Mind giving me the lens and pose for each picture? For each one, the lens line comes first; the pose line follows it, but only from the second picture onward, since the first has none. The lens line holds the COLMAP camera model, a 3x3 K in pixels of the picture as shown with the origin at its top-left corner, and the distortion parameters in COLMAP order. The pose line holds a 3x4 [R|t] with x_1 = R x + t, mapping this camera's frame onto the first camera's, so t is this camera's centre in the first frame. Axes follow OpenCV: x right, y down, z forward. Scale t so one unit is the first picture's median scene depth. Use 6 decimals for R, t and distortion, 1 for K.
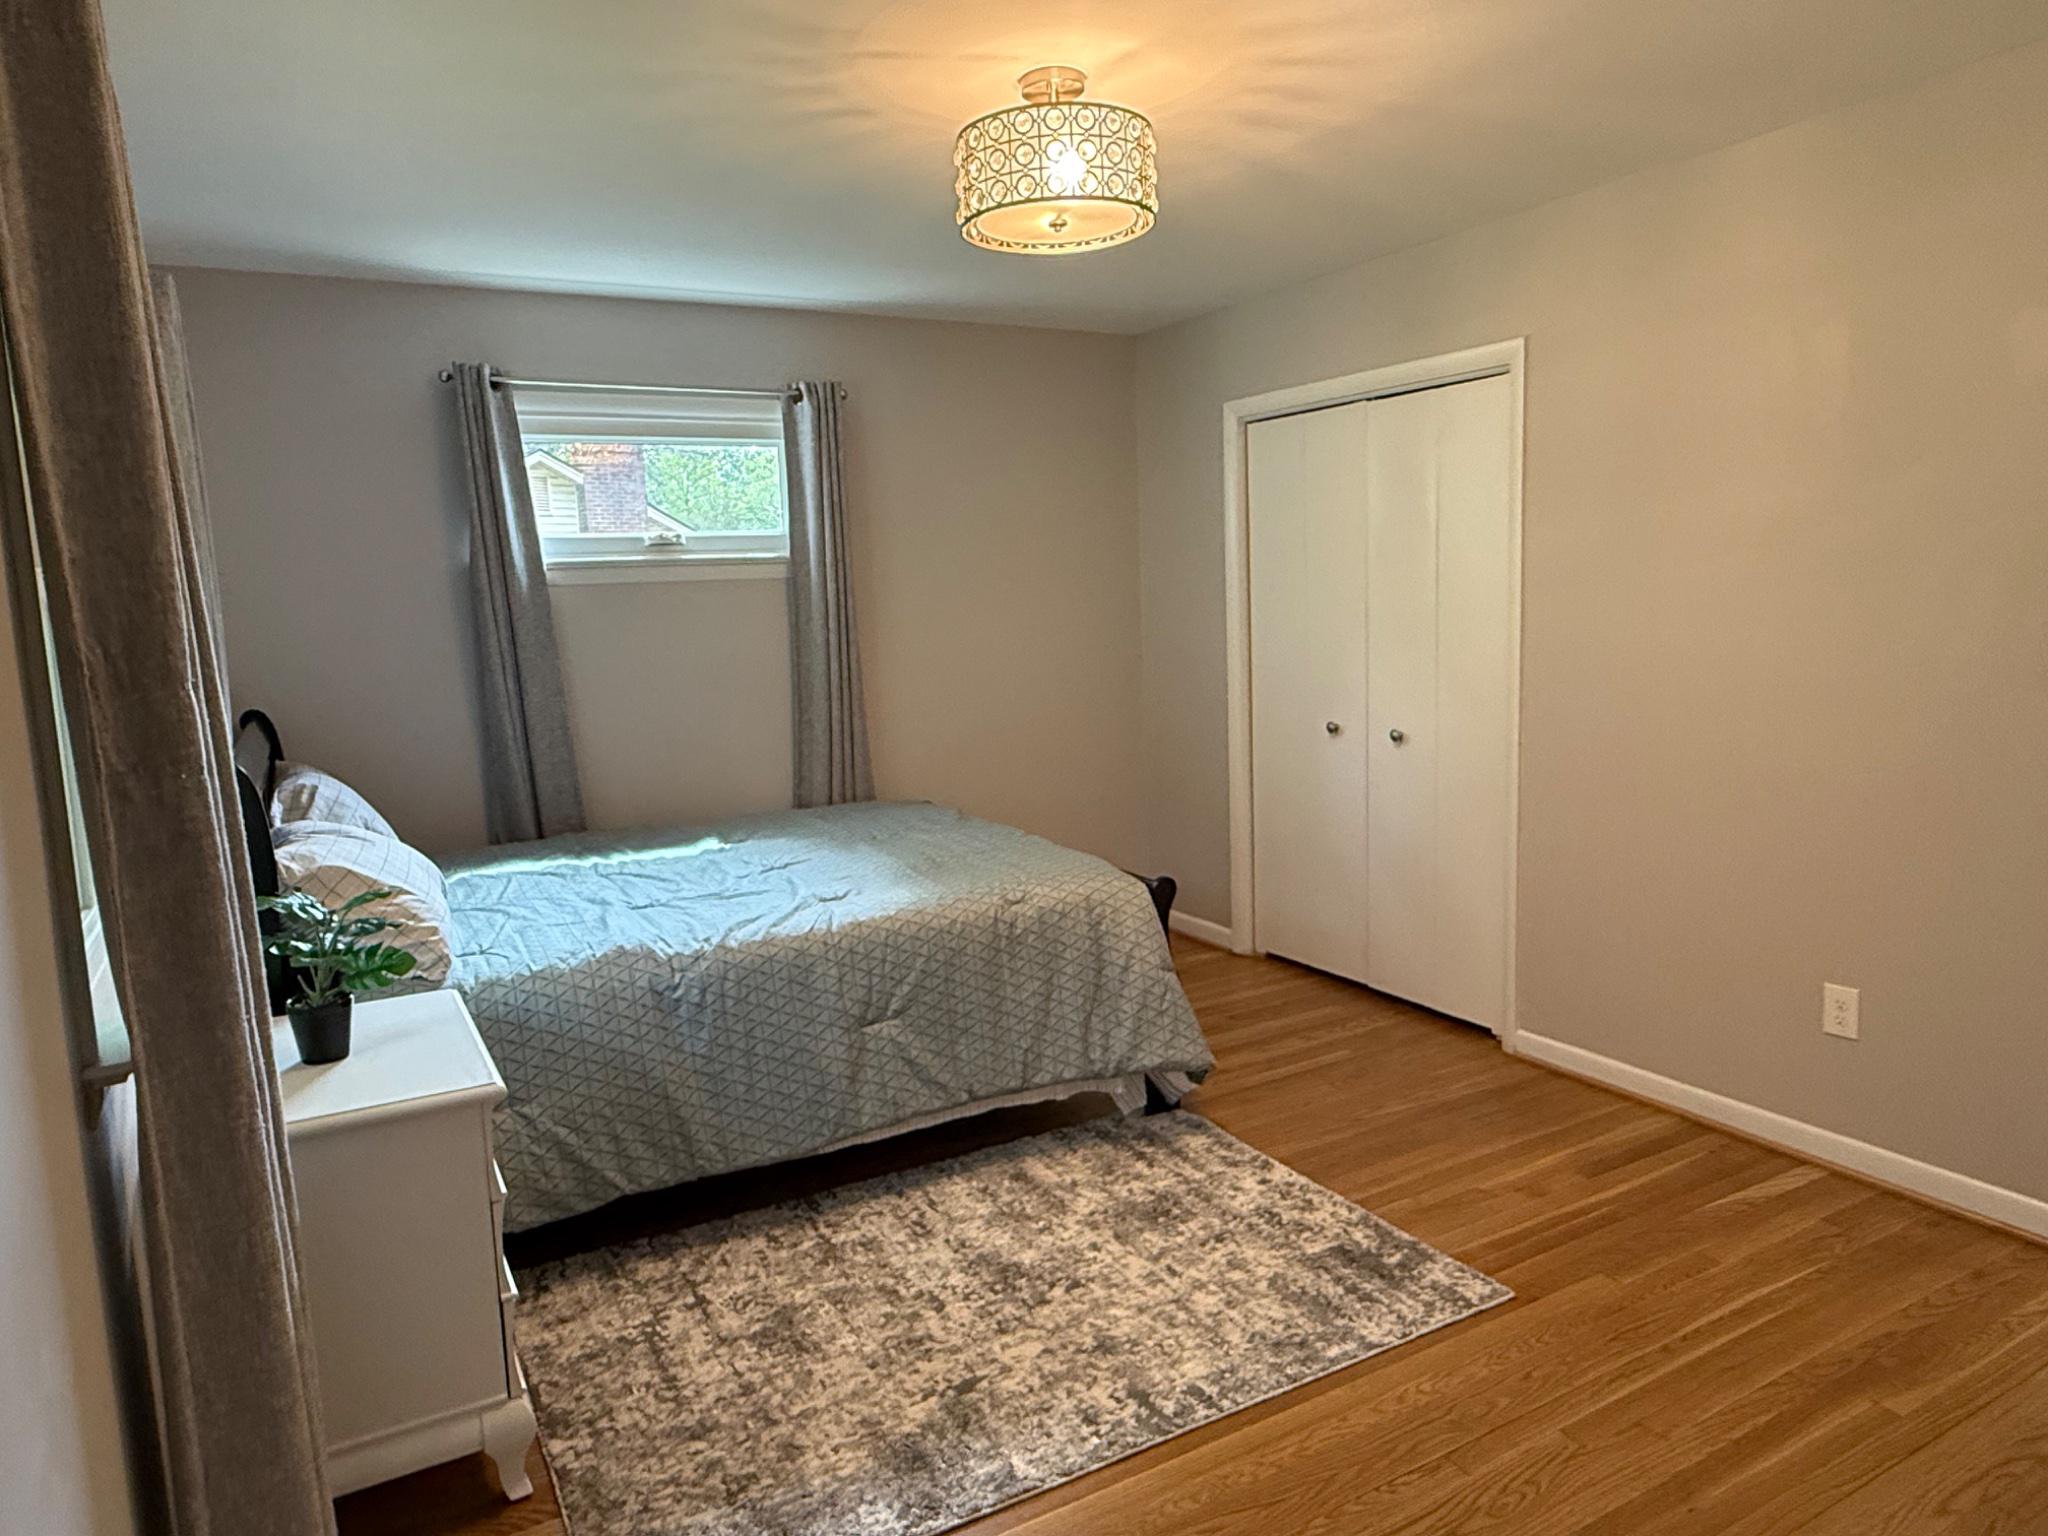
lens RADIAL K [[1299.5, 0, 1020.8], [0, 1299.5, 768.3], [0, 0, 1]] dist [-0.000191, 0.001231]
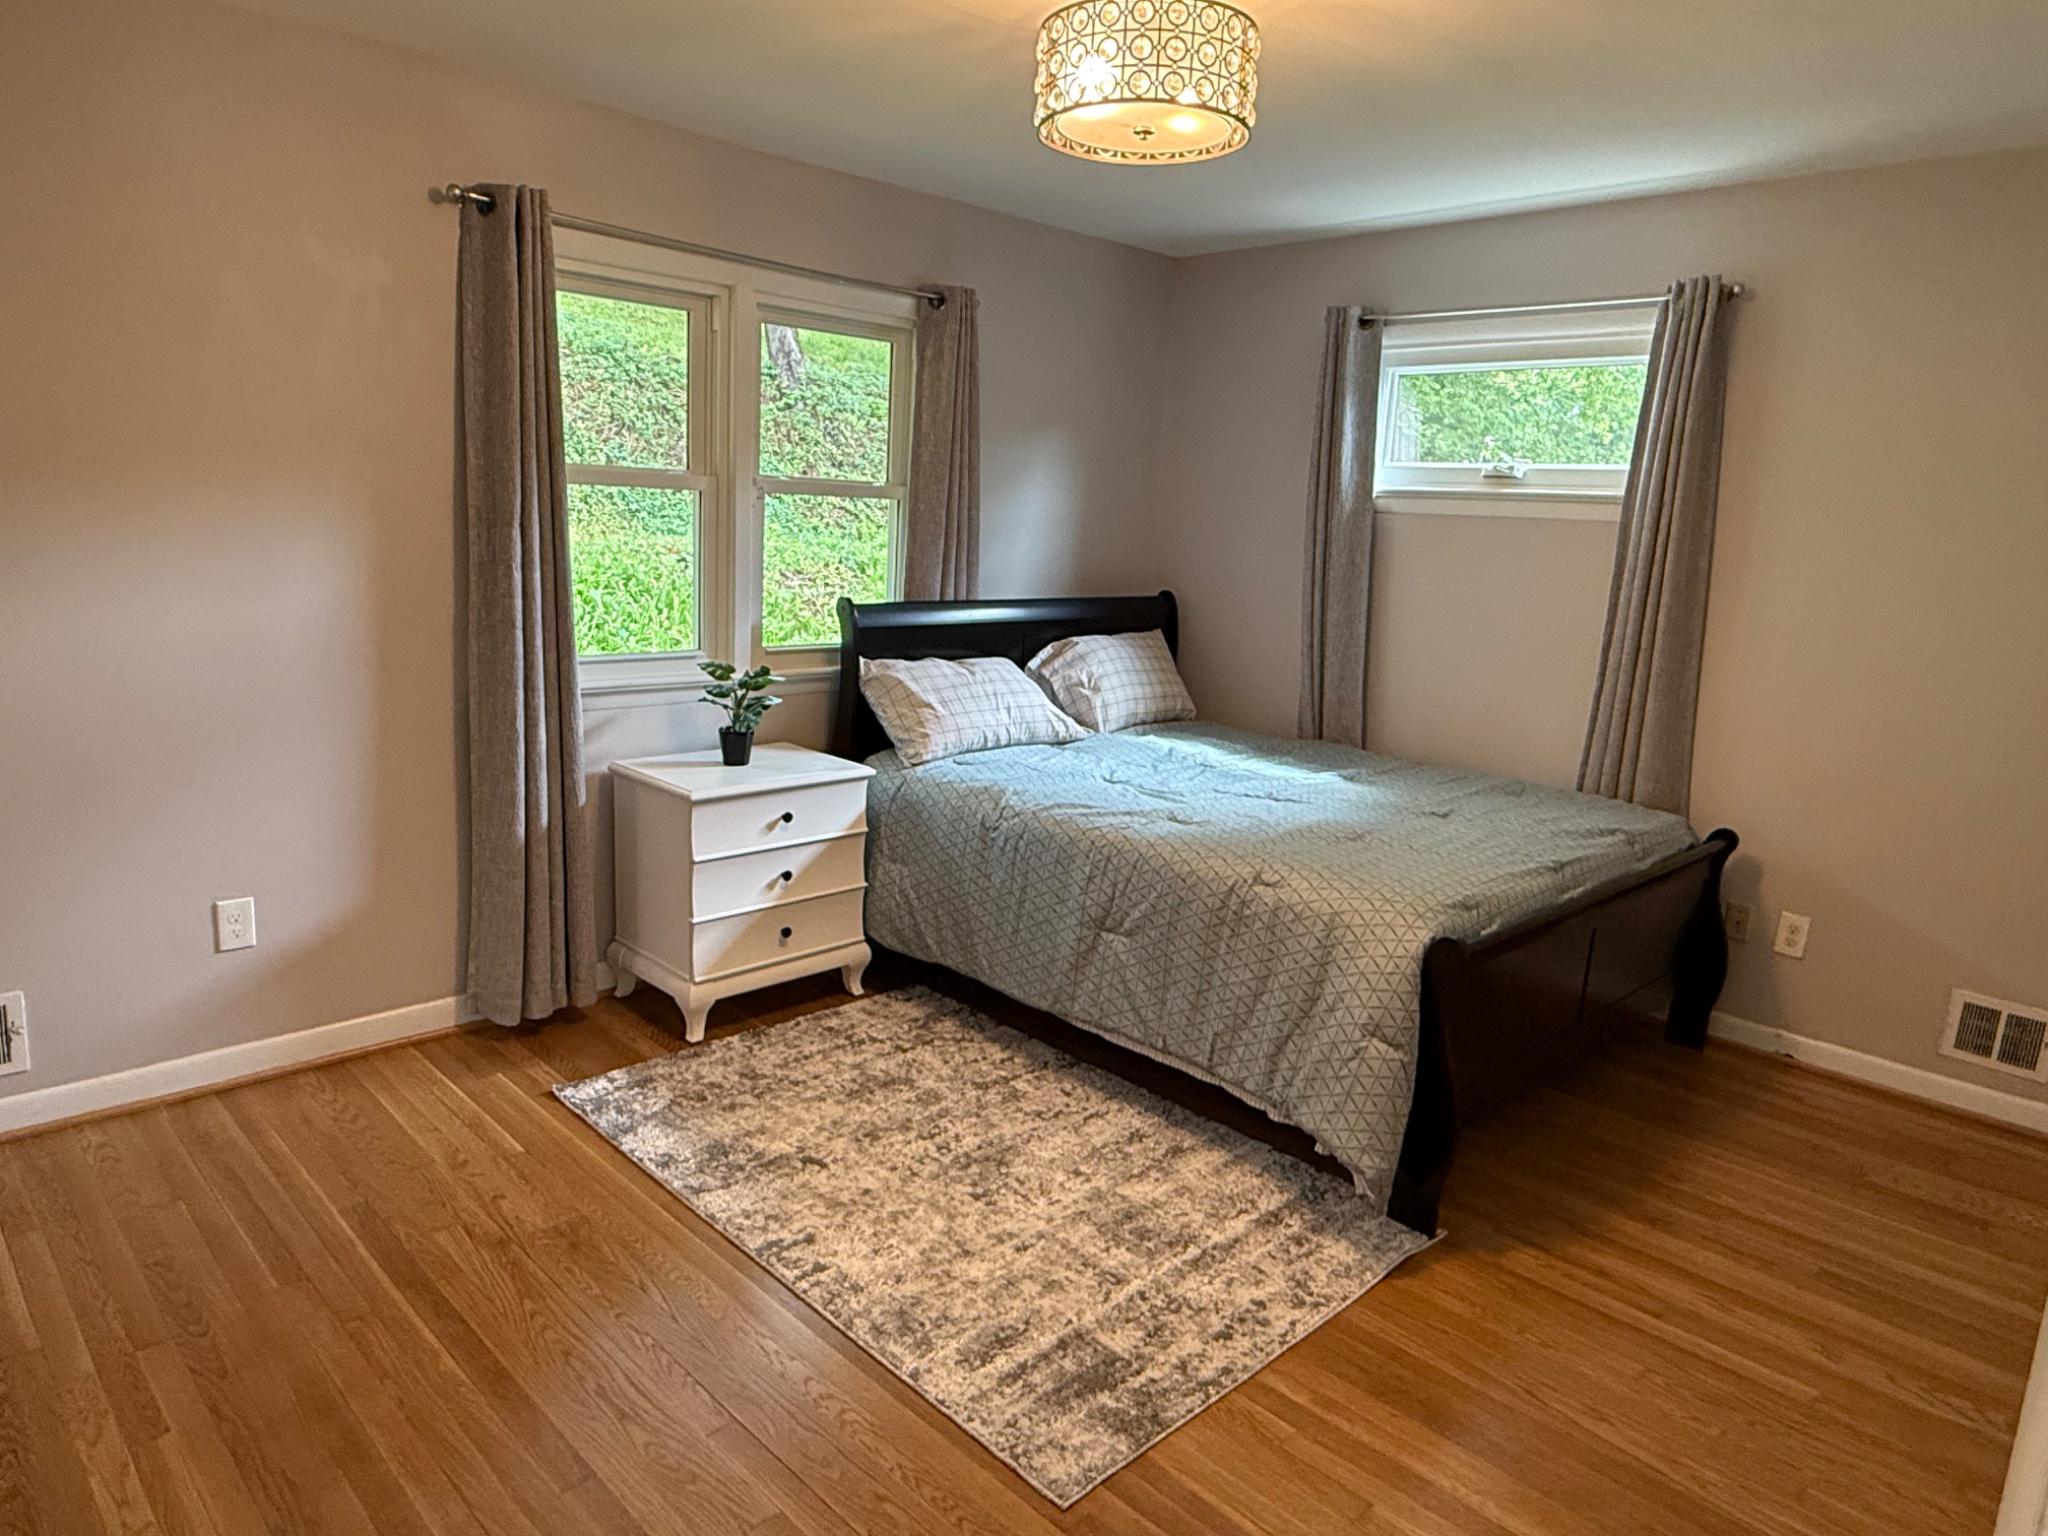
lens RADIAL K [[1299.5, 0, 1011.8], [0, 1299.5, 776.0], [0, 0, 1]] dist [-0.000191, 0.001231]
pose [[0.251889, 0.245977, -0.935974, 0.854204], [-0.185680, 0.961474, 0.202709, -0.131152], [0.949776, 0.122732, 0.287857, 0.616428]]
